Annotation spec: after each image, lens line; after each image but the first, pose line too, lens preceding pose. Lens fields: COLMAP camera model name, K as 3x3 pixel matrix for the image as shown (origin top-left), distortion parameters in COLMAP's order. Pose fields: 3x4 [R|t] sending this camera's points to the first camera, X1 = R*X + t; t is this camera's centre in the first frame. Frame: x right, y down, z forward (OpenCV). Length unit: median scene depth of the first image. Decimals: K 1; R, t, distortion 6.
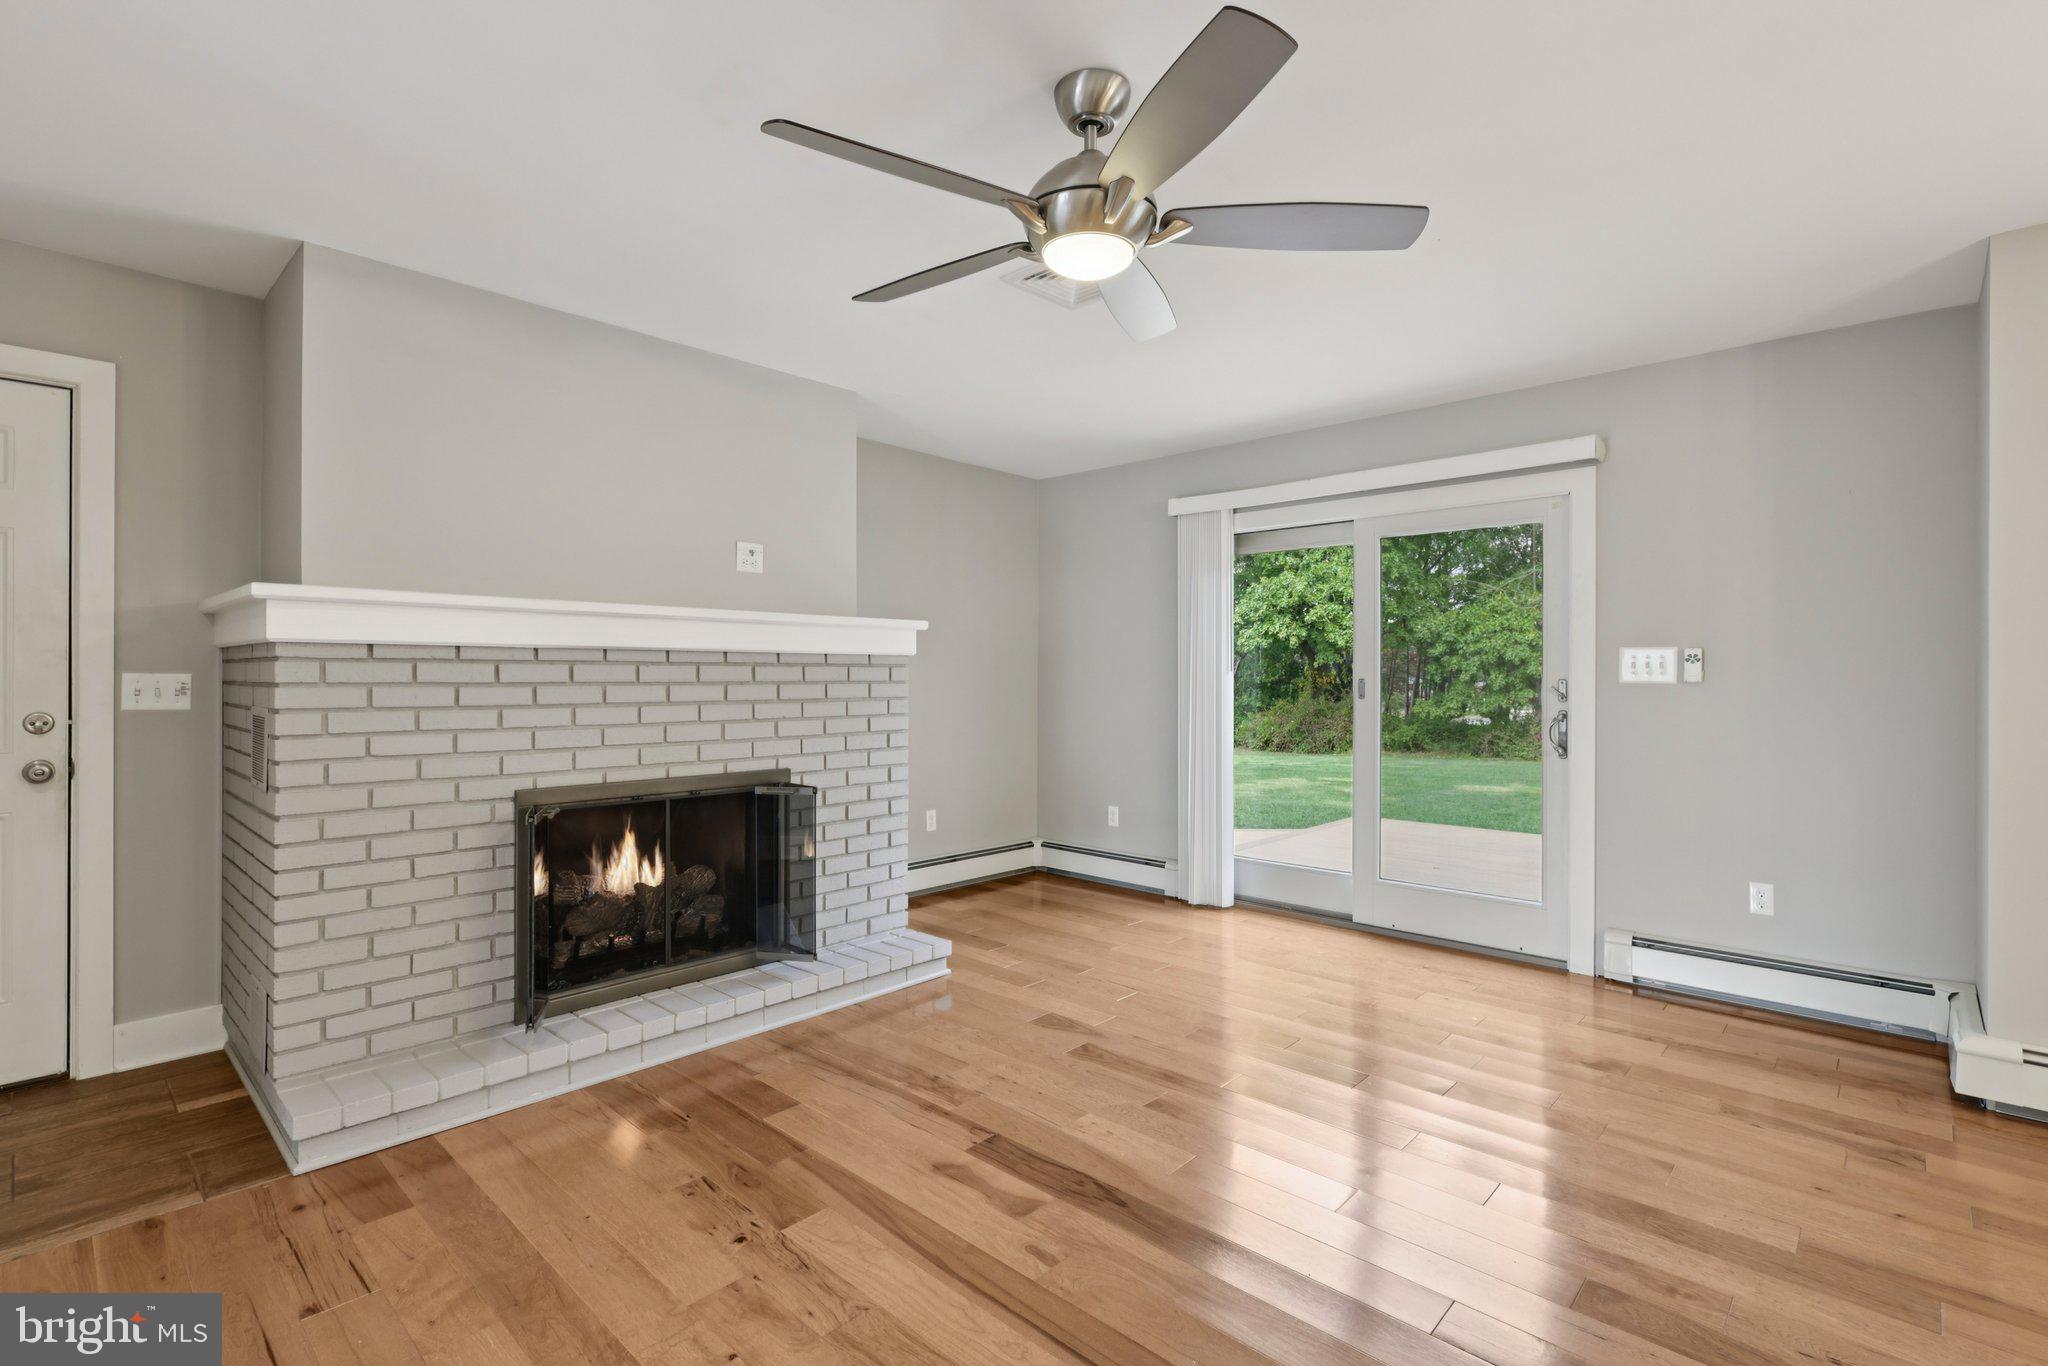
lens RADIAL K [[940.9, 0, 1011.4], [0, 940.9, 673.7], [0, 0, 1]] dist [-0.005110, 0.001080]
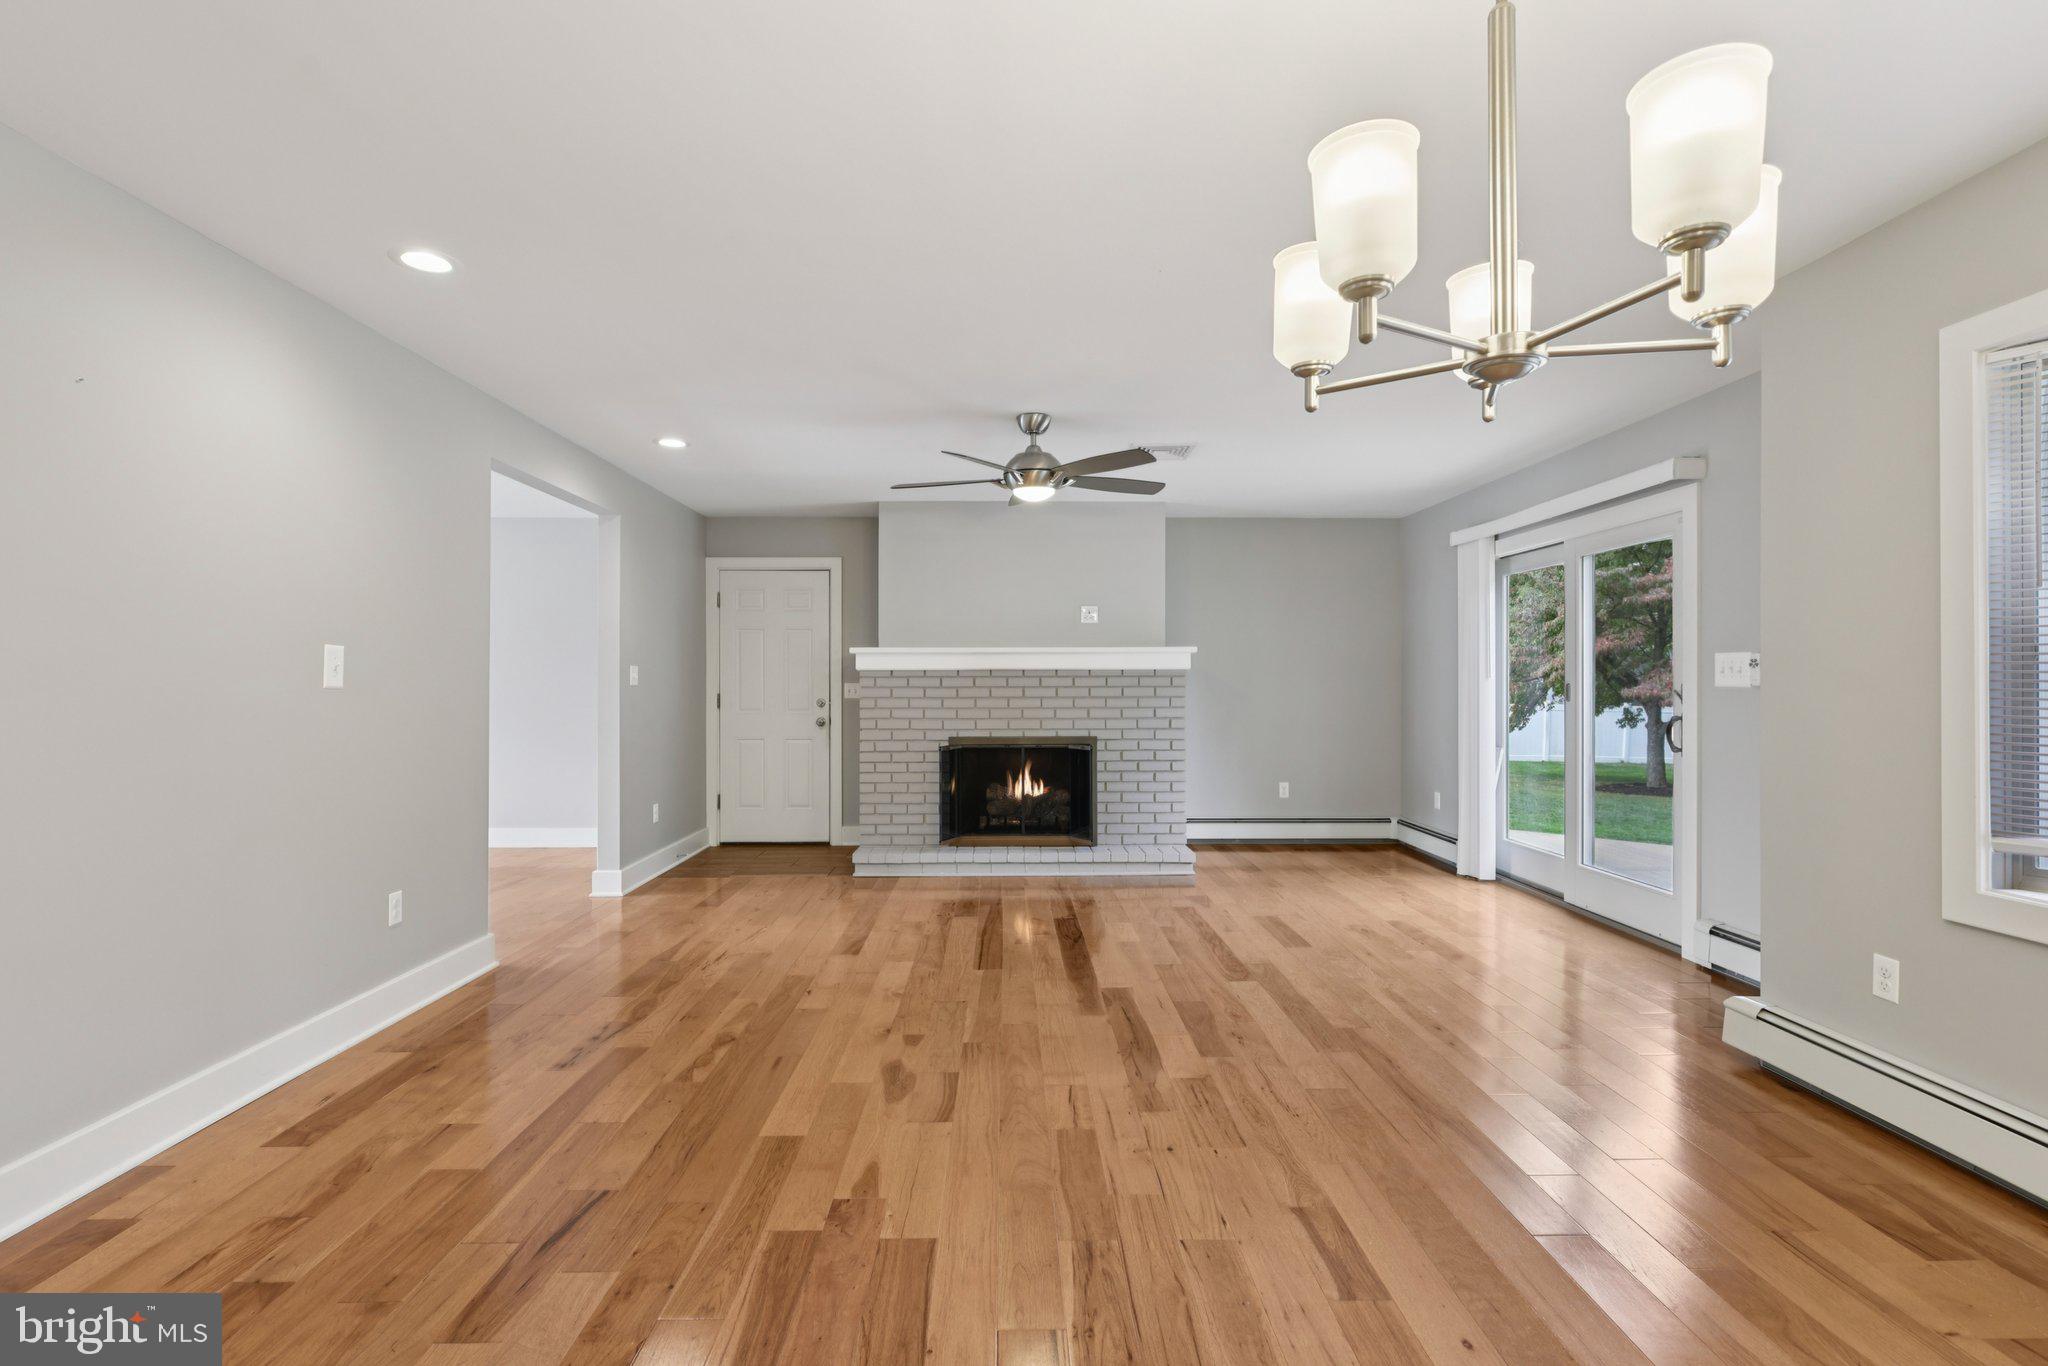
lens RADIAL K [[940.9, 0, 1011.6], [0, 940.9, 686.1], [0, 0, 1]] dist [-0.005110, 0.001080]
pose [[0.694474, -0.001445, -0.719516, 0.896786], [0.006370, 0.999971, 0.004139, -0.000250], [0.719490, -0.007457, 0.694463, -0.312464]]
